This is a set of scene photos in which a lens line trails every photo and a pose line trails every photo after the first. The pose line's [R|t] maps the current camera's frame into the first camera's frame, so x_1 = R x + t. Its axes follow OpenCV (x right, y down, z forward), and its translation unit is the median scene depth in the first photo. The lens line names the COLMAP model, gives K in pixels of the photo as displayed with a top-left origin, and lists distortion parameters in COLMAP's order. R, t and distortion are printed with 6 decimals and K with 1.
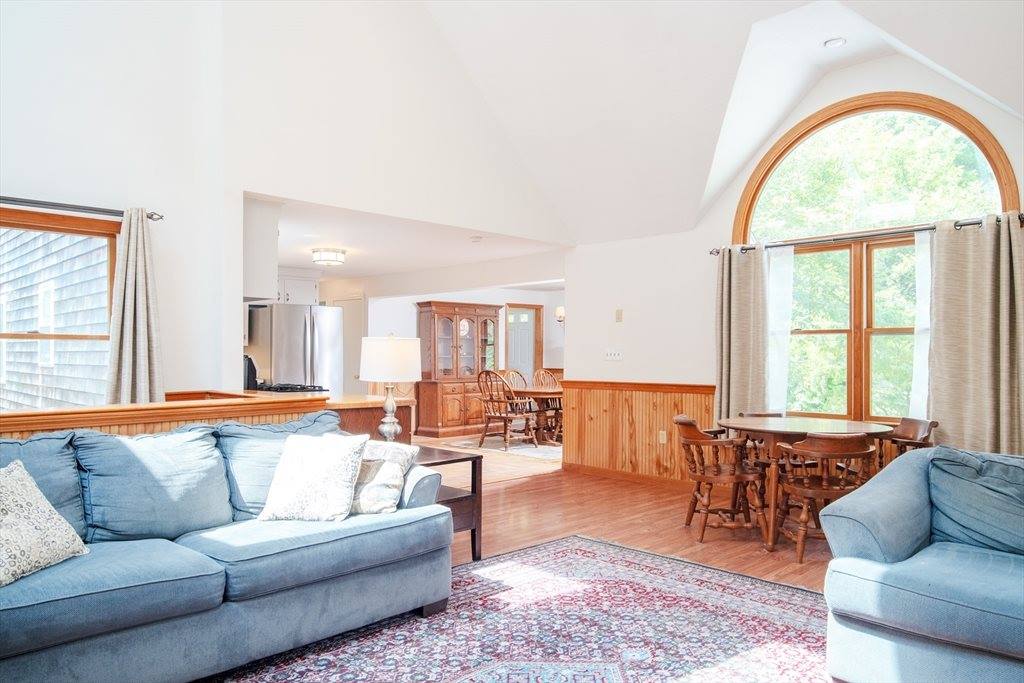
lens RADIAL K [[720.4, 0, 510.2], [0, 720.4, 343.3], [0, 0, 1]] dist [0.009983, -0.001134]
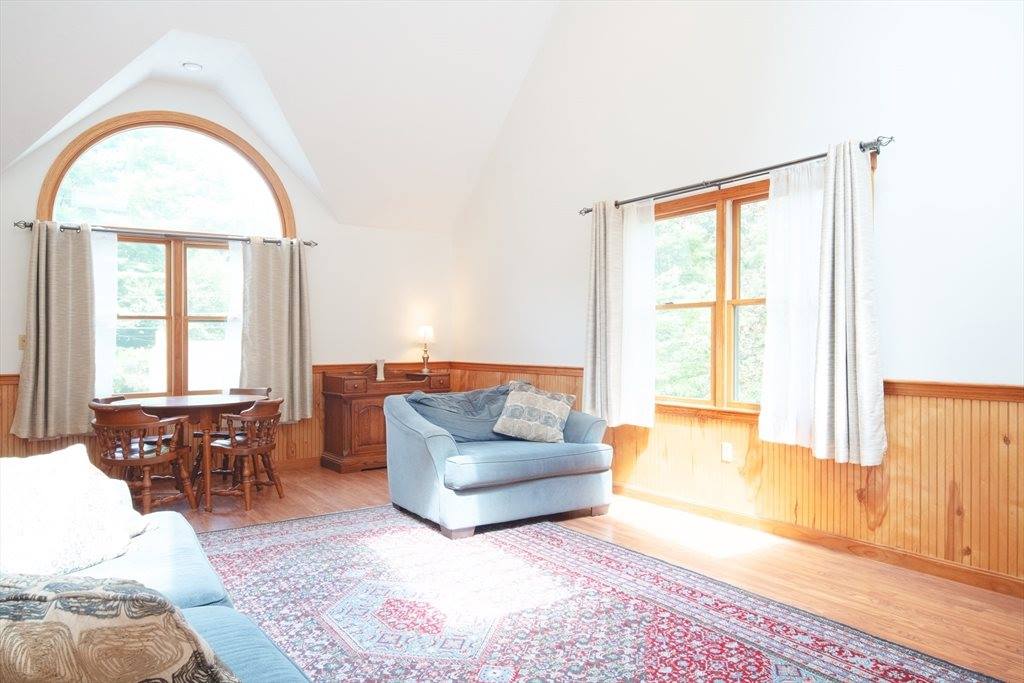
lens RADIAL K [[720.4, 0, 509.0], [0, 720.4, 338.5], [0, 0, 1]] dist [0.009983, -0.001134]
pose [[0.187281, -0.005631, 0.982290, -0.616107], [-0.005442, 0.999962, 0.006770, 0.005546], [-0.982291, -0.006614, 0.187243, 0.304131]]
